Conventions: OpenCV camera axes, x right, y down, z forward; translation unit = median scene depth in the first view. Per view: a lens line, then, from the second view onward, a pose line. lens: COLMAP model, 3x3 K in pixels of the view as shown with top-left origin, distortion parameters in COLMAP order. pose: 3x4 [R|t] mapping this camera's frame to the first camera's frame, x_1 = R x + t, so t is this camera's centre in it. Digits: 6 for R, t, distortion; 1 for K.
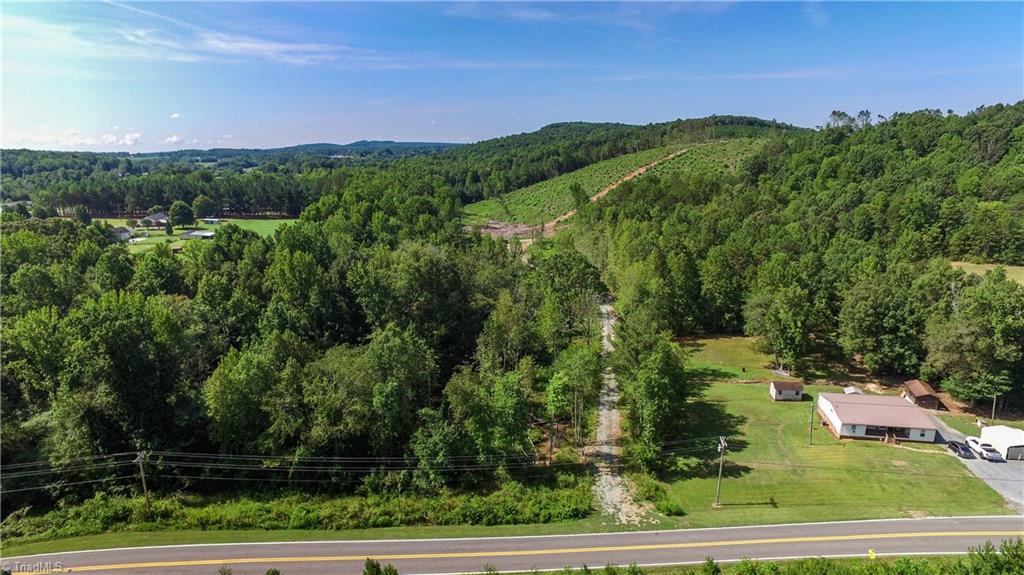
lens RADIAL K [[597.6, 0, 512.0], [0, 597.6, 287.5], [0, 0, 1]] dist [-0.131594, 0.102839]
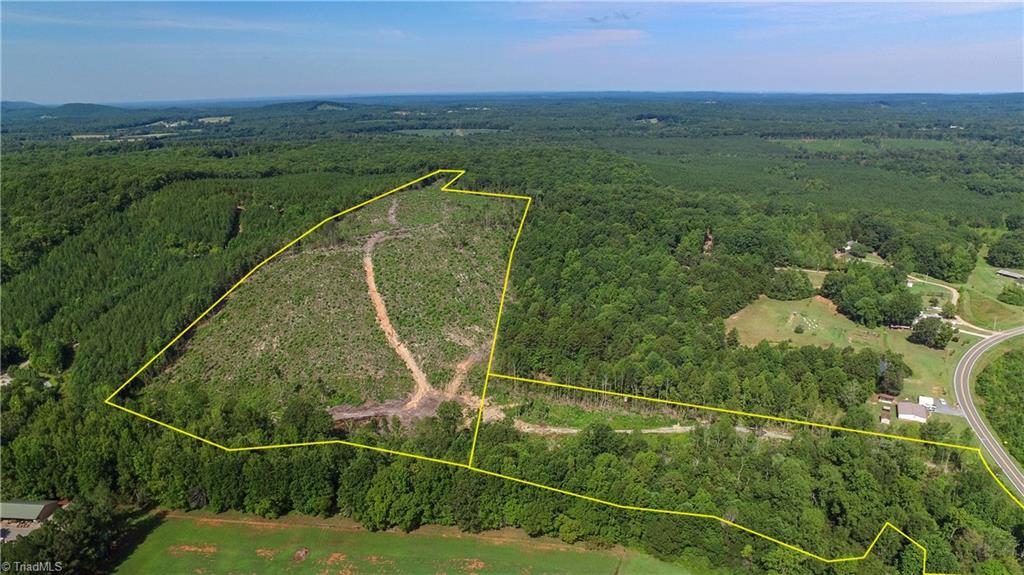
lens RADIAL K [[649.5, 0, 512.0], [0, 649.5, 287.5], [0, 0, 1]] dist [-0.145911, 0.142070]
pose [[0.300832, -0.279825, 0.911701, -2.653952], [0.233571, 0.948488, 0.214045, -1.500606], [-0.924632, 0.148555, 0.350695, 1.607434]]
